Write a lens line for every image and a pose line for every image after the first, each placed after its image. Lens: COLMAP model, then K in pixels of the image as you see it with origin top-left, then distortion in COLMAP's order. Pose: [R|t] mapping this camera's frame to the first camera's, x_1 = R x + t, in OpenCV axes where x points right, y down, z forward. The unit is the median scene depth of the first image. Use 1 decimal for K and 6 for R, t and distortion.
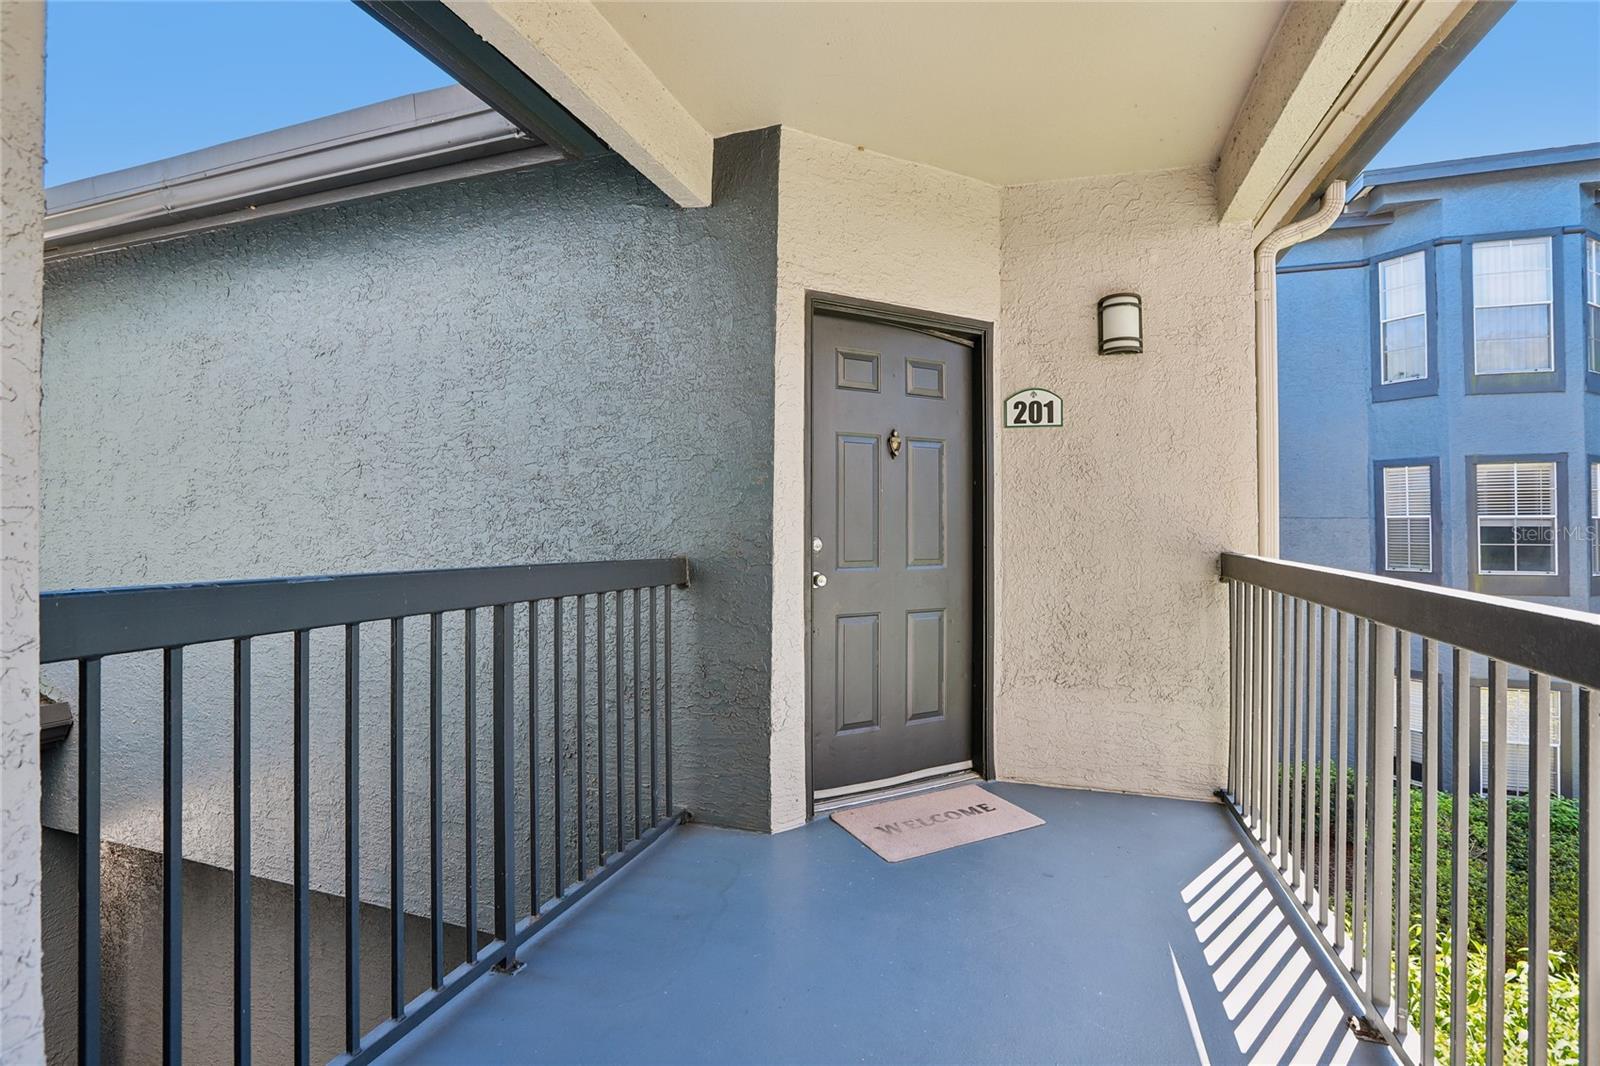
lens RADIAL K [[730.7, 0, 815.9], [0, 730.7, 538.3], [0, 0, 1]] dist [-0.038466, 0.009653]
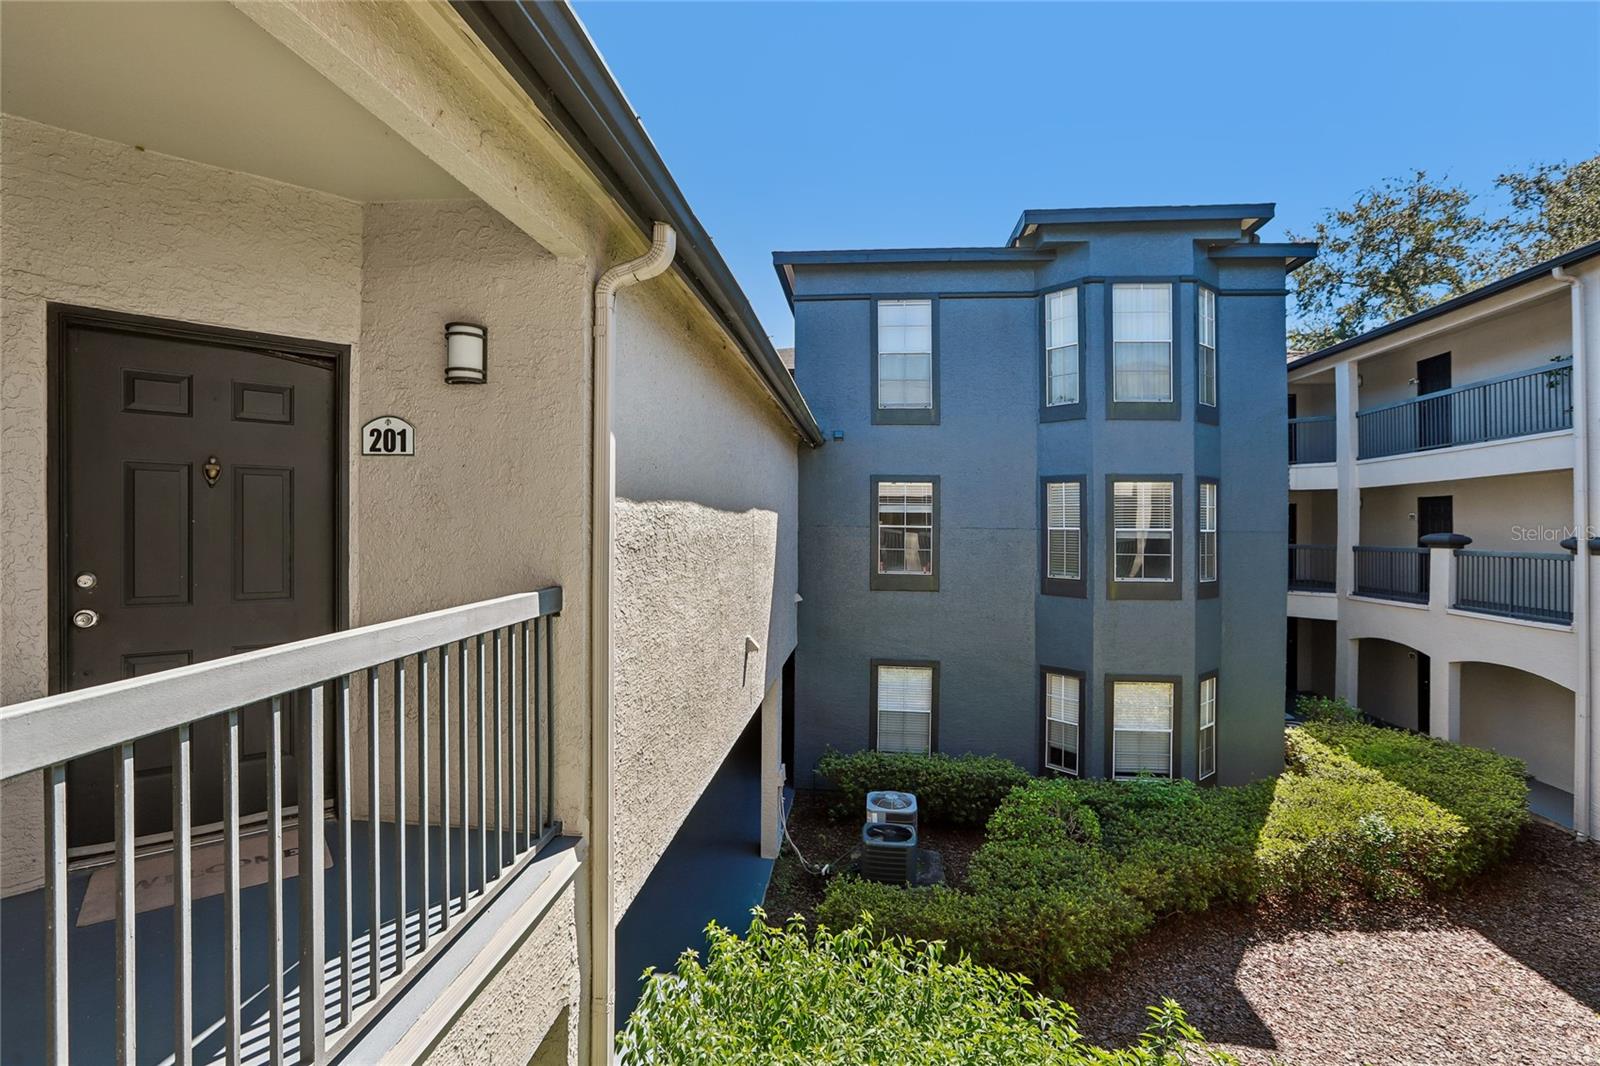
lens RADIAL K [[730.7, 0, 815.9], [0, 730.7, 538.3], [0, 0, 1]] dist [-0.038466, 0.009653]
pose [[0.978989, 0.007040, 0.203790, 0.662826], [-0.008608, 0.999940, 0.006811, -0.054652], [-0.203730, -0.008422, 0.978991, -0.055378]]
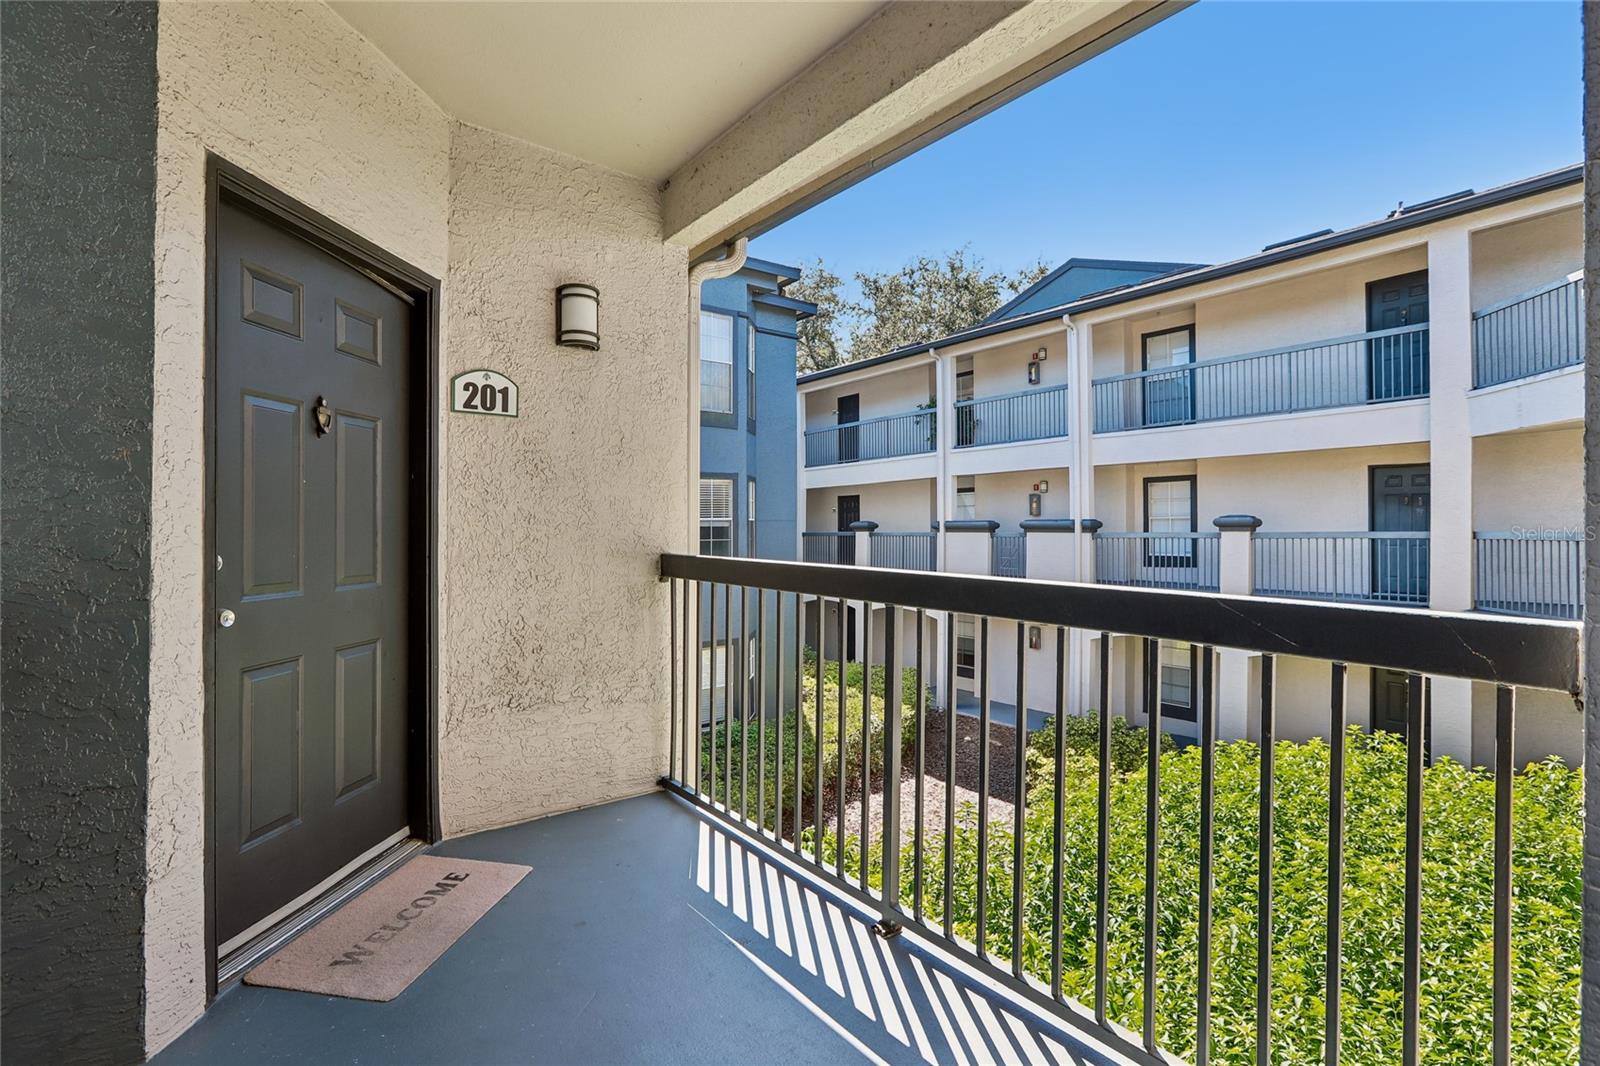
lens RADIAL K [[742.7, 0, 771.7], [0, 742.7, 539.3], [0, 0, 1]] dist [-0.042015, 0.022563]
pose [[0.585723, -0.016692, 0.810339, -0.210753], [0.016182, 0.999829, 0.008898, -0.008574], [-0.810350, 0.007901, 0.585893, 0.220973]]
